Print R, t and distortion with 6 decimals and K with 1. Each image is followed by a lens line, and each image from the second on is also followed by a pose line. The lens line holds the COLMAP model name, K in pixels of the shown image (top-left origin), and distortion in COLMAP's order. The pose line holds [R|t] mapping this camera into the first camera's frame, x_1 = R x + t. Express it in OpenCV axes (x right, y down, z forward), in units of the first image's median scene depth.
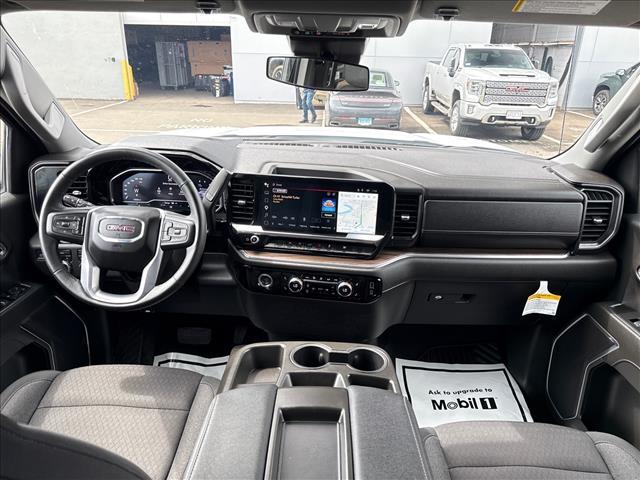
lens RADIAL K [[440.3, 0, 320.0], [0, 440.3, 240.0], [0, 0, 1]] dist [0.094399, -0.089737]
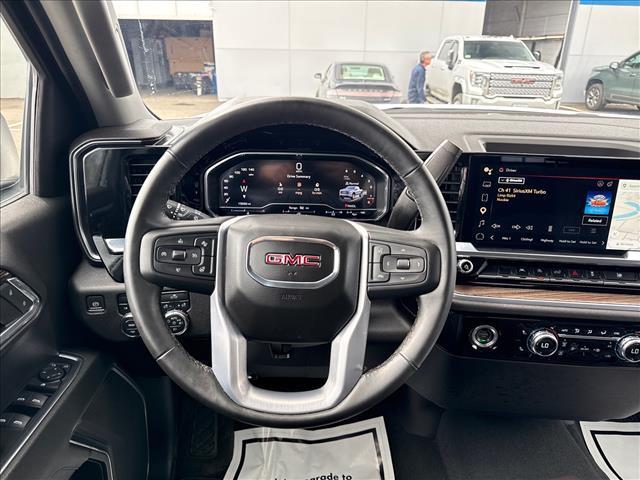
lens RADIAL K [[440.3, 0, 320.0], [0, 440.3, 240.0], [0, 0, 1]] dist [0.094399, -0.089737]
pose [[0.998358, -0.026869, 0.050594, -0.365754], [0.026964, 0.999636, -0.001209, -0.039510], [-0.050543, 0.002571, 0.998719, 0.421447]]
